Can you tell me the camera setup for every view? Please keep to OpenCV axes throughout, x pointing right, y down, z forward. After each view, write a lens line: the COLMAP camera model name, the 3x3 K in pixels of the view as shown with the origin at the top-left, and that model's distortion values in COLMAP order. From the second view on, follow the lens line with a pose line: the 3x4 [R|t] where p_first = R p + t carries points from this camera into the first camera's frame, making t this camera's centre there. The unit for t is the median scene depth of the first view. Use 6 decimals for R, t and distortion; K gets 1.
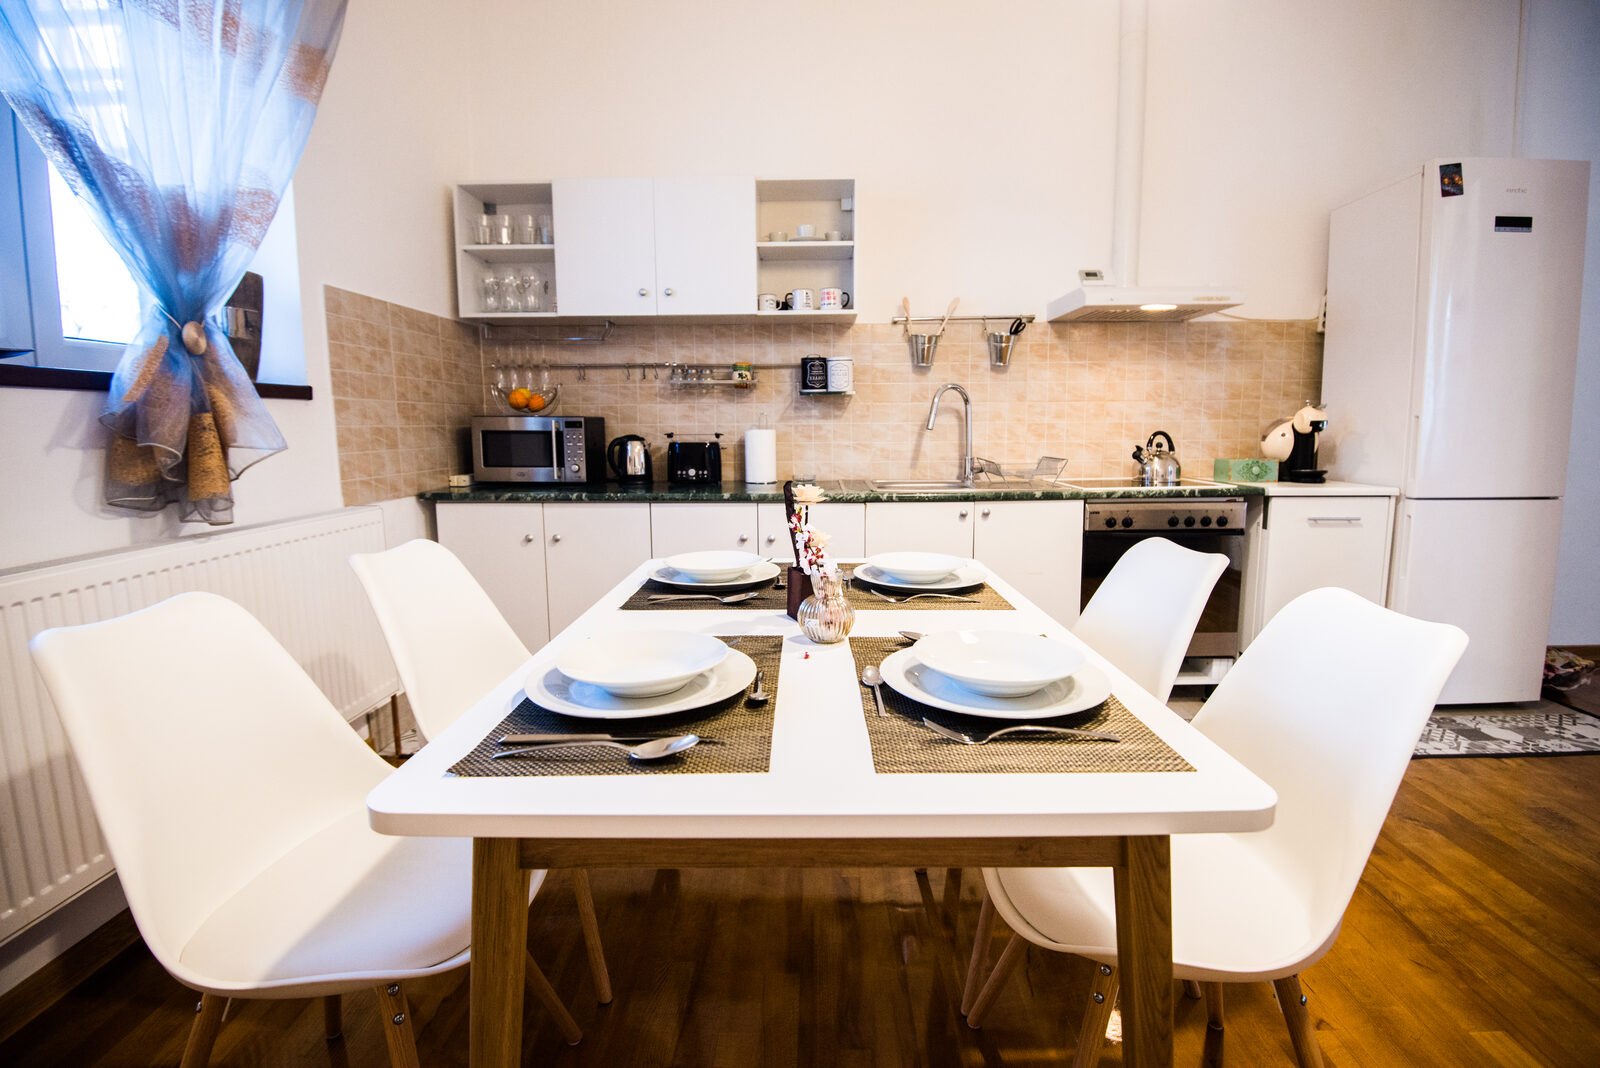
lens RADIAL K [[738.2, 0, 800.0], [0, 738.2, 534.0], [0, 0, 1]] dist [-0.001017, -0.020800]
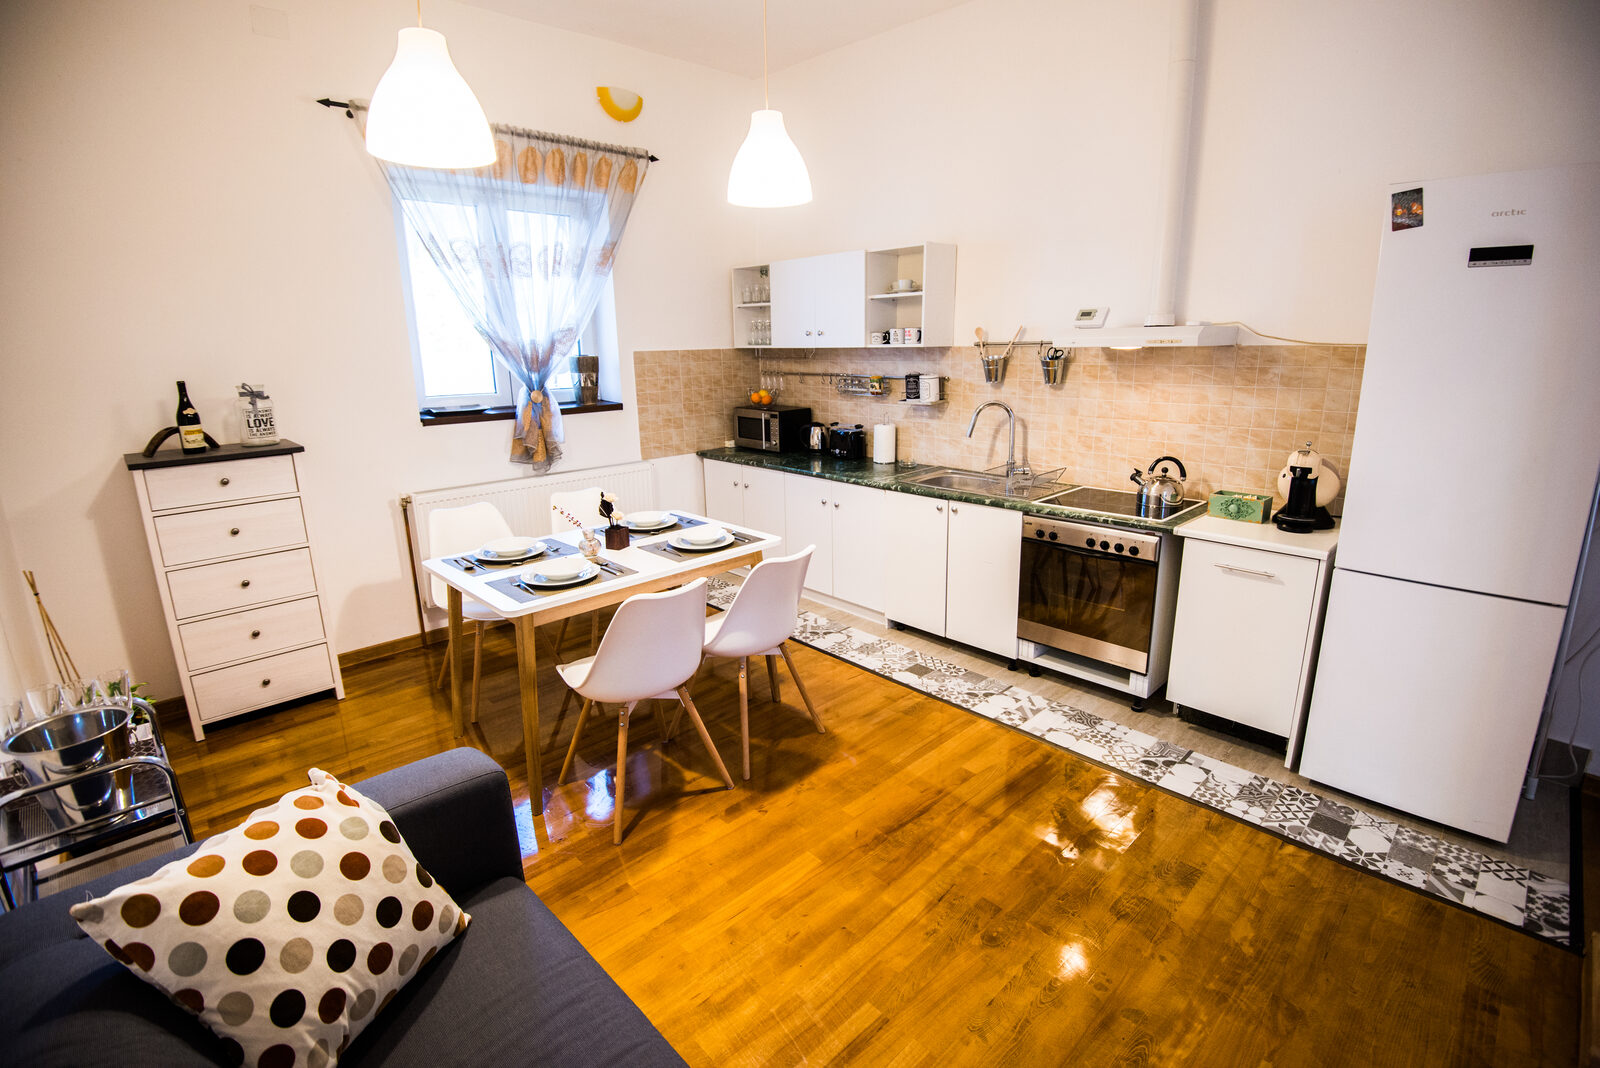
lens RADIAL K [[738.2, 0, 800.0], [0, 738.2, 534.0], [0, 0, 1]] dist [-0.001017, -0.020800]
pose [[0.698858, 0.176971, -0.693022, 0.872080], [-0.089587, 0.982935, 0.160663, -0.153908], [0.709628, -0.050195, 0.702786, -0.108786]]
